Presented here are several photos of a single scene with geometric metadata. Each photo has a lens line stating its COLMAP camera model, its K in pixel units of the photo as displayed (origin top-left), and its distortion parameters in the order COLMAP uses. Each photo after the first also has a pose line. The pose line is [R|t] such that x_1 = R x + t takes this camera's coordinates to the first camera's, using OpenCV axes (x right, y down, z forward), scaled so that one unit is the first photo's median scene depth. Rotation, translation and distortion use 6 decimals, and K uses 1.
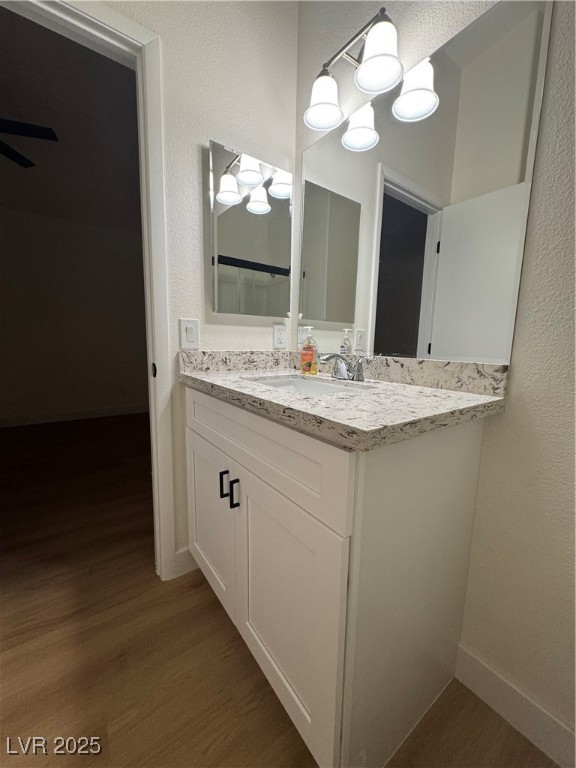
lens RADIAL K [[306.2, 0, 290.3], [0, 306.2, 383.5], [0, 0, 1]] dist [-0.002303, 0.000577]
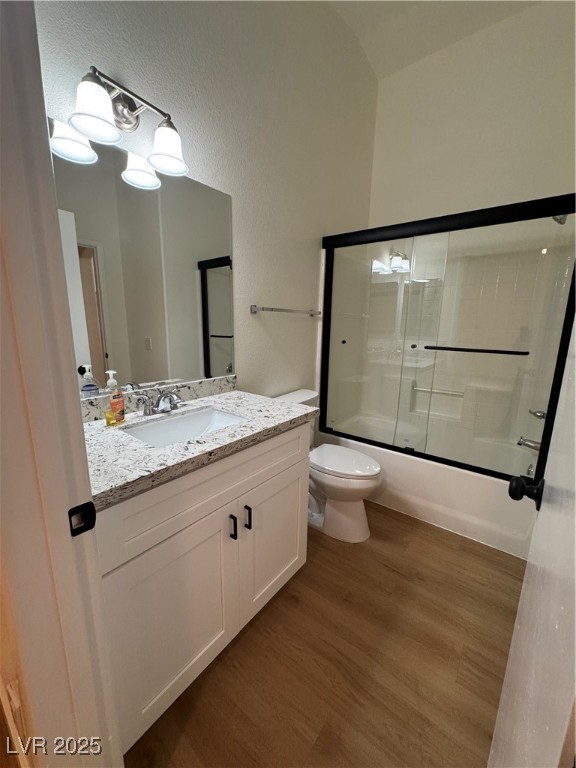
lens RADIAL K [[306.2, 0, 287.0], [0, 306.2, 381.3], [0, 0, 1]] dist [-0.002303, 0.000577]
pose [[-0.270610, -0.205322, 0.940539, -1.290814], [0.107466, 0.964442, 0.241460, -0.454125], [-0.956672, 0.166418, -0.238922, 1.070507]]
